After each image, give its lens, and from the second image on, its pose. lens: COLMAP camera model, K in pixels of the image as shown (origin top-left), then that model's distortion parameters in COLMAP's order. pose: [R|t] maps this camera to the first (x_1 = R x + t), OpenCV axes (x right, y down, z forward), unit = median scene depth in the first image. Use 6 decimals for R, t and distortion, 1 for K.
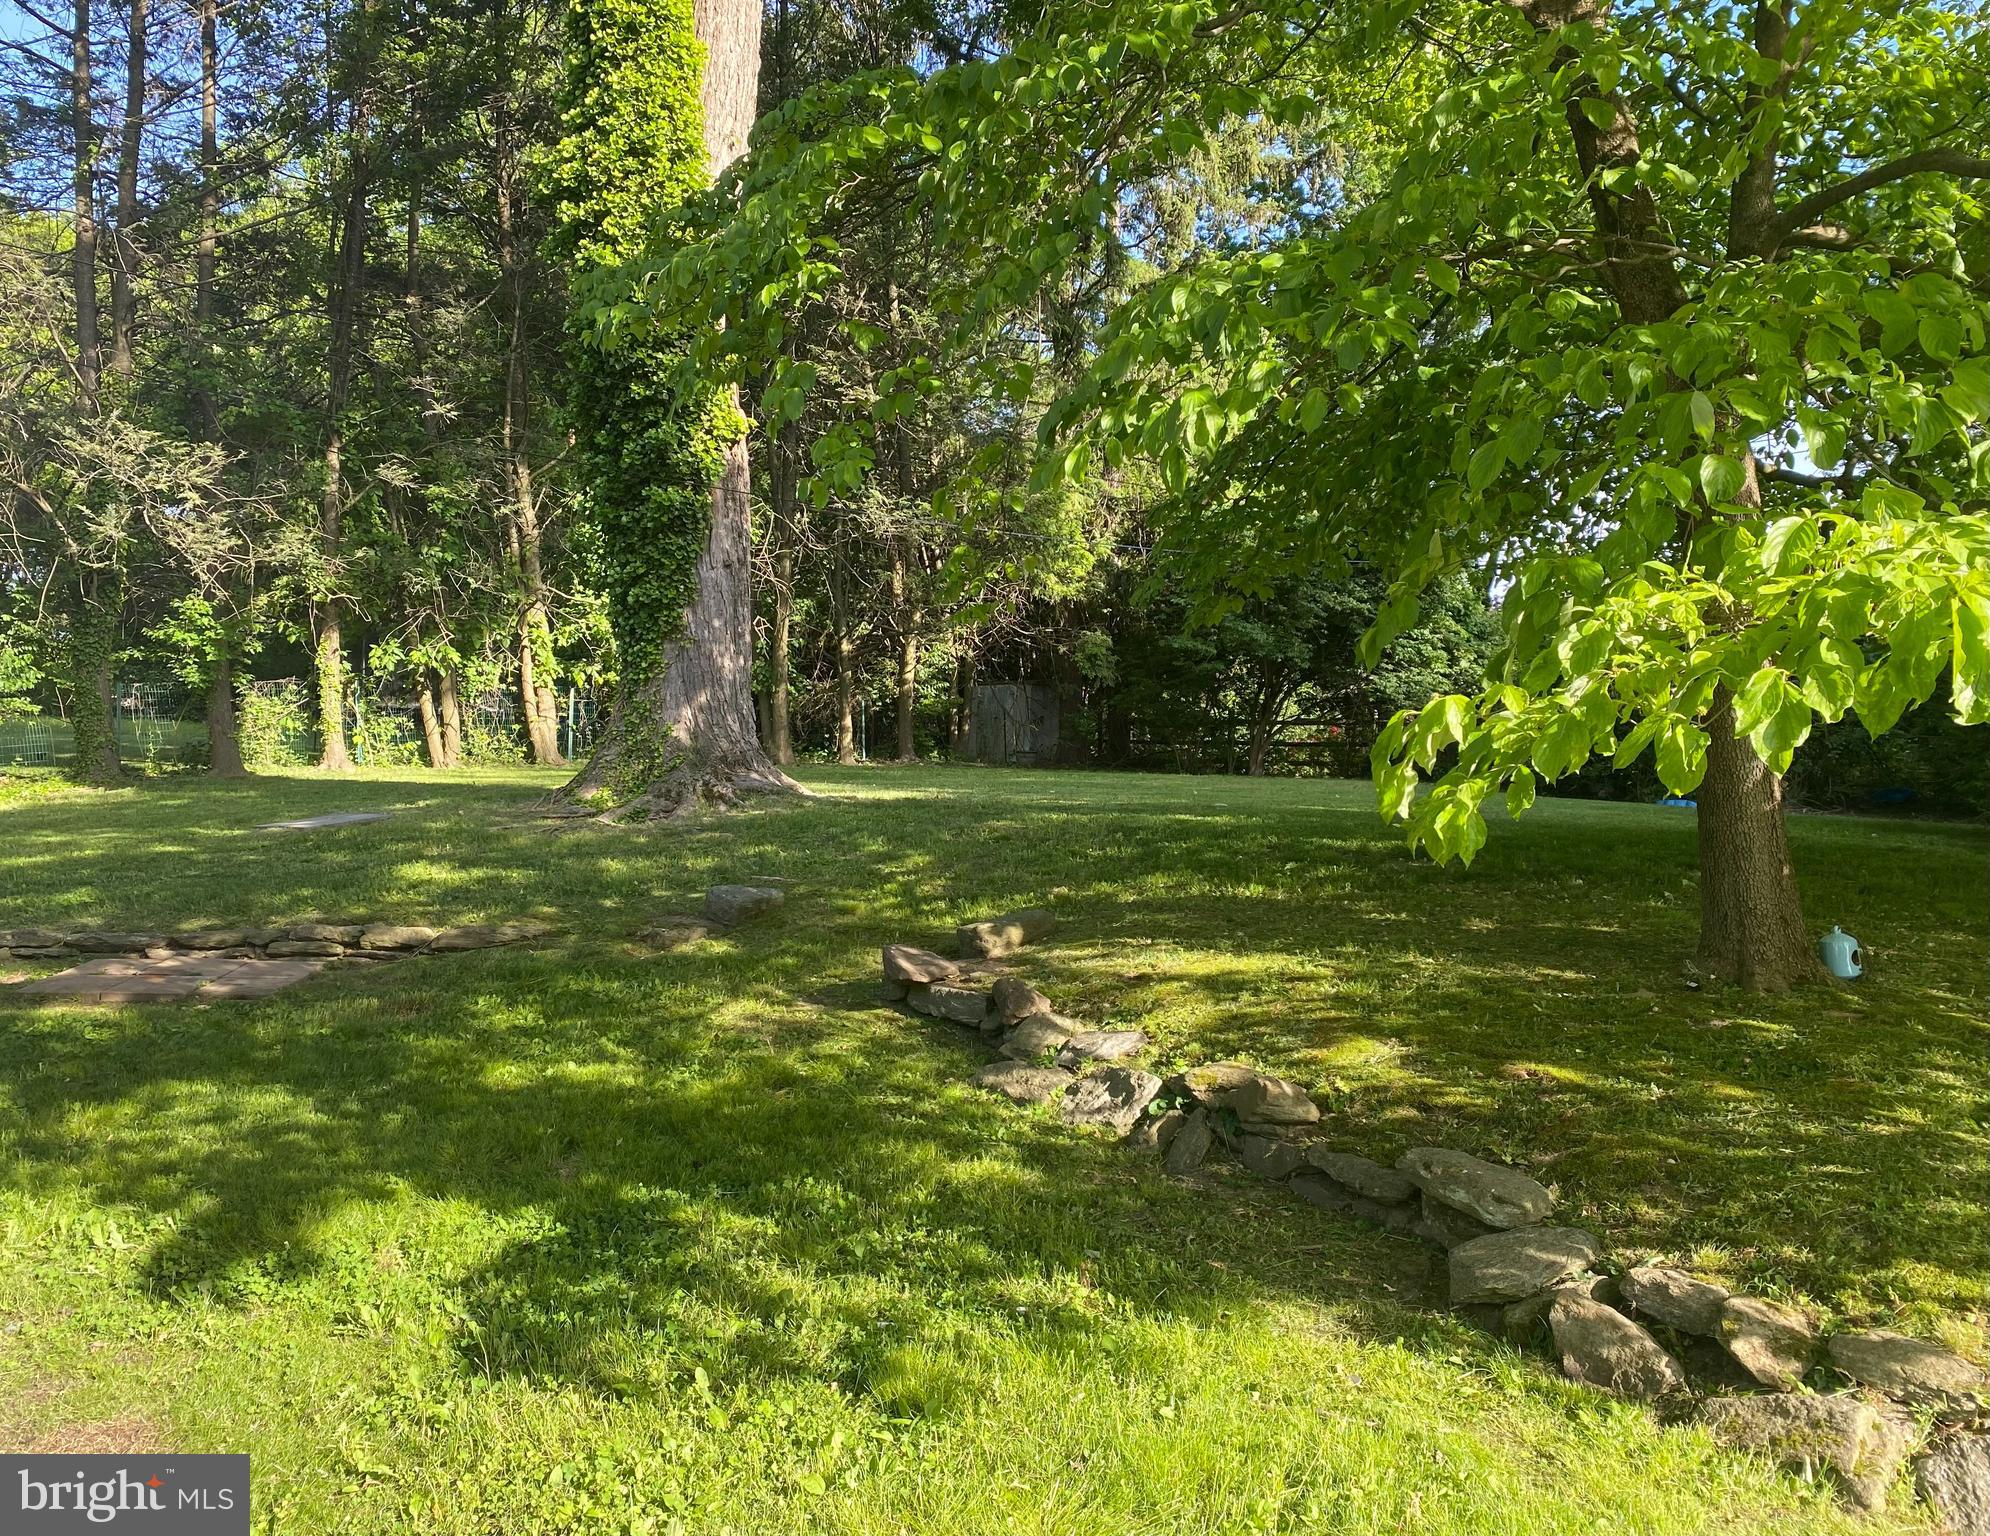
lens RADIAL K [[1576.6, 0, 999.2], [0, 1576.6, 746.3], [0, 0, 1]] dist [0.059944, -0.087631]
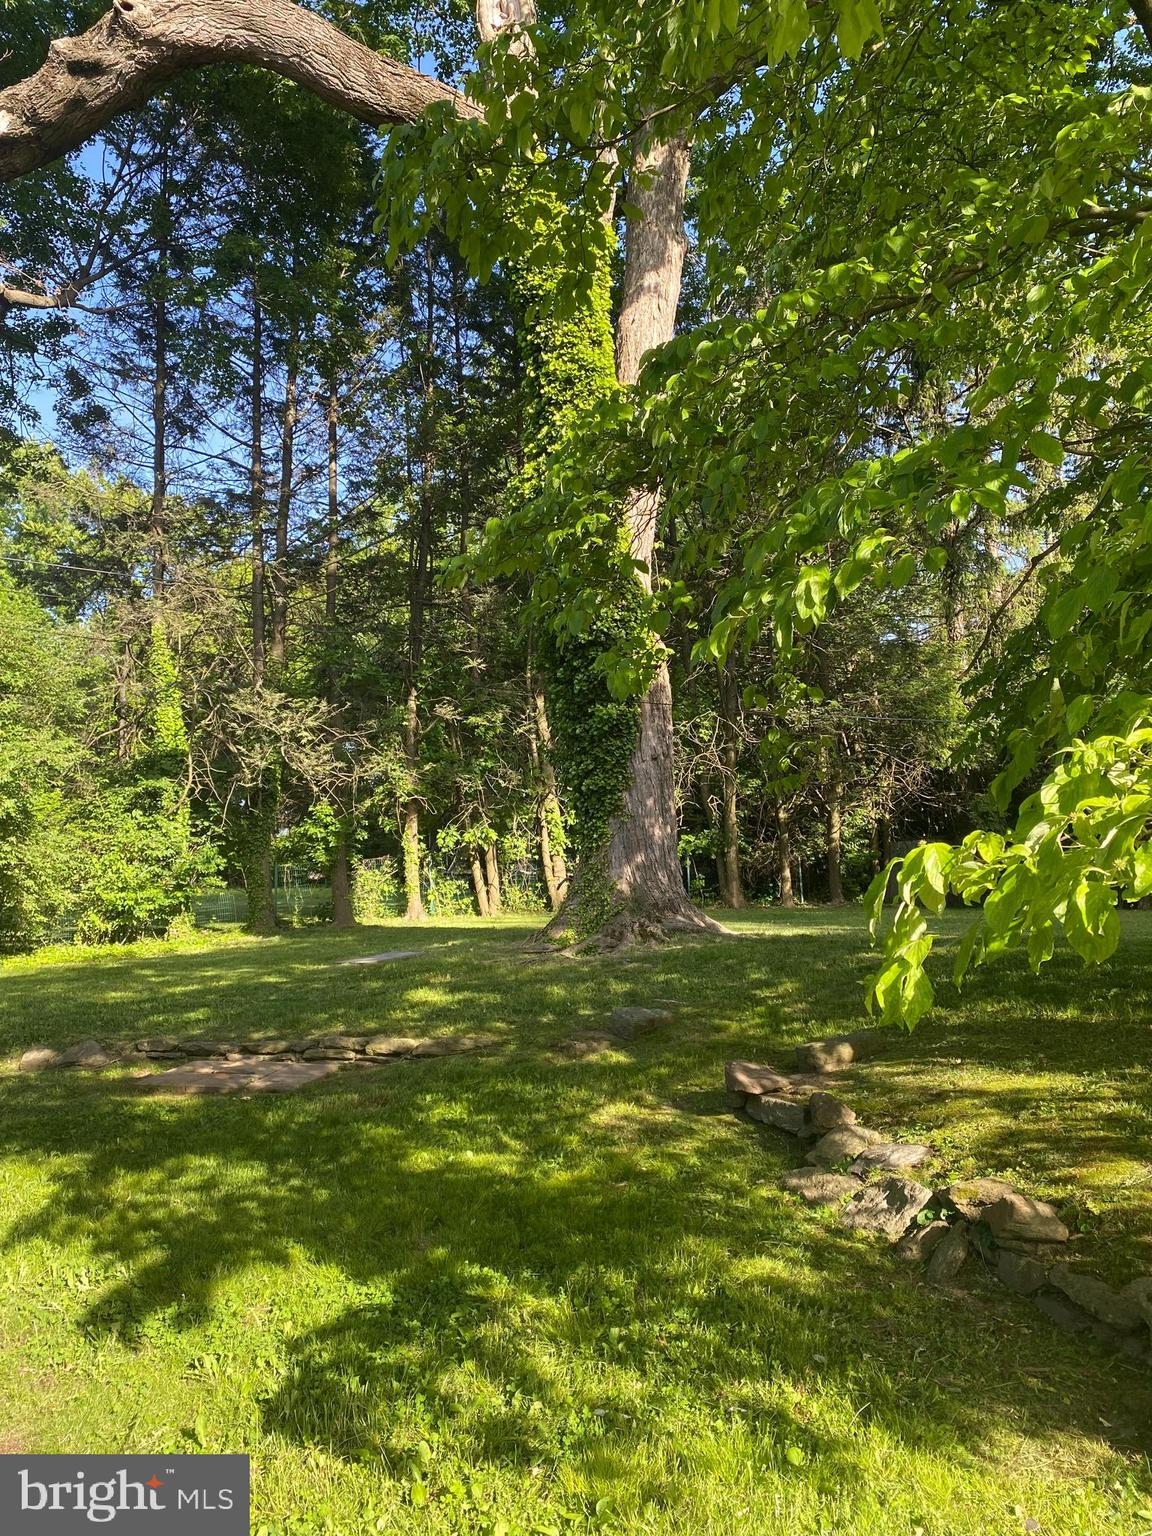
lens RADIAL K [[1180.9, 0, 564.2], [0, 1180.9, 768.3], [0, 0, 1]] dist [0.078297, -0.155995]
pose [[0.952538, -0.059787, -0.298491, 0.050627], [0.028151, 0.993623, -0.109184, -0.000375], [0.303116, 0.095599, 0.948146, 0.039846]]
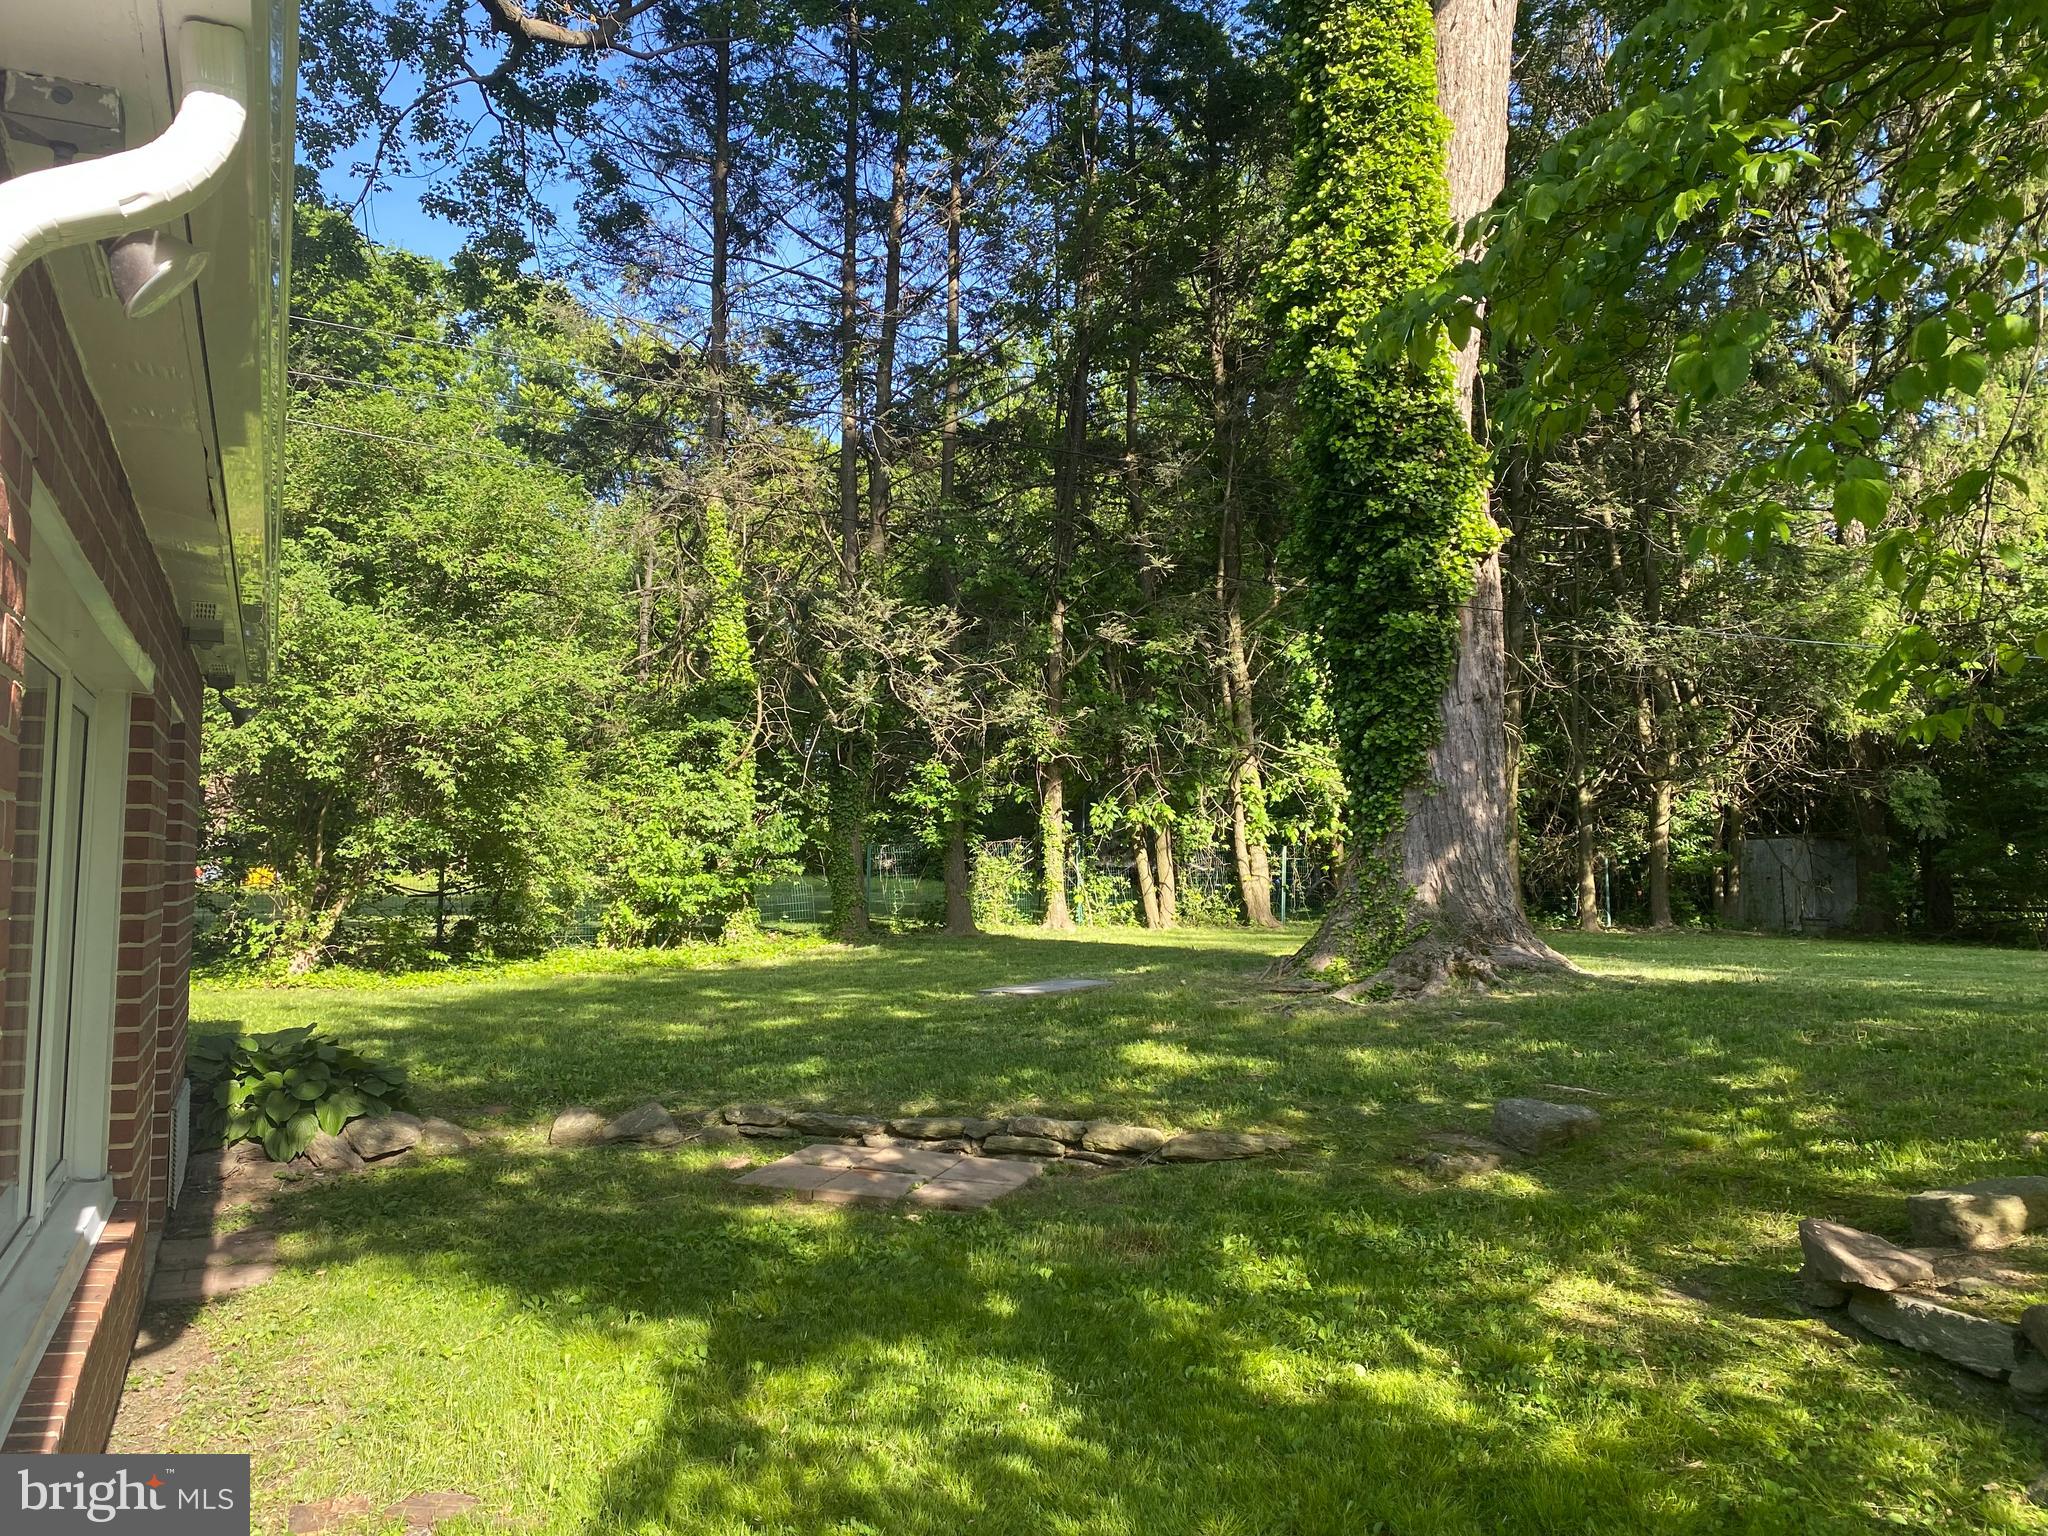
lens RADIAL K [[1574.5, 0, 1024.0], [0, 1574.5, 768.0], [0, 0, 1]] dist [0.078297, -0.155995]
pose [[0.914353, -0.027906, -0.403954, -0.052048], [-0.007008, 0.996382, -0.084694, -0.003473], [0.404856, 0.080271, 0.910850, 0.124086]]
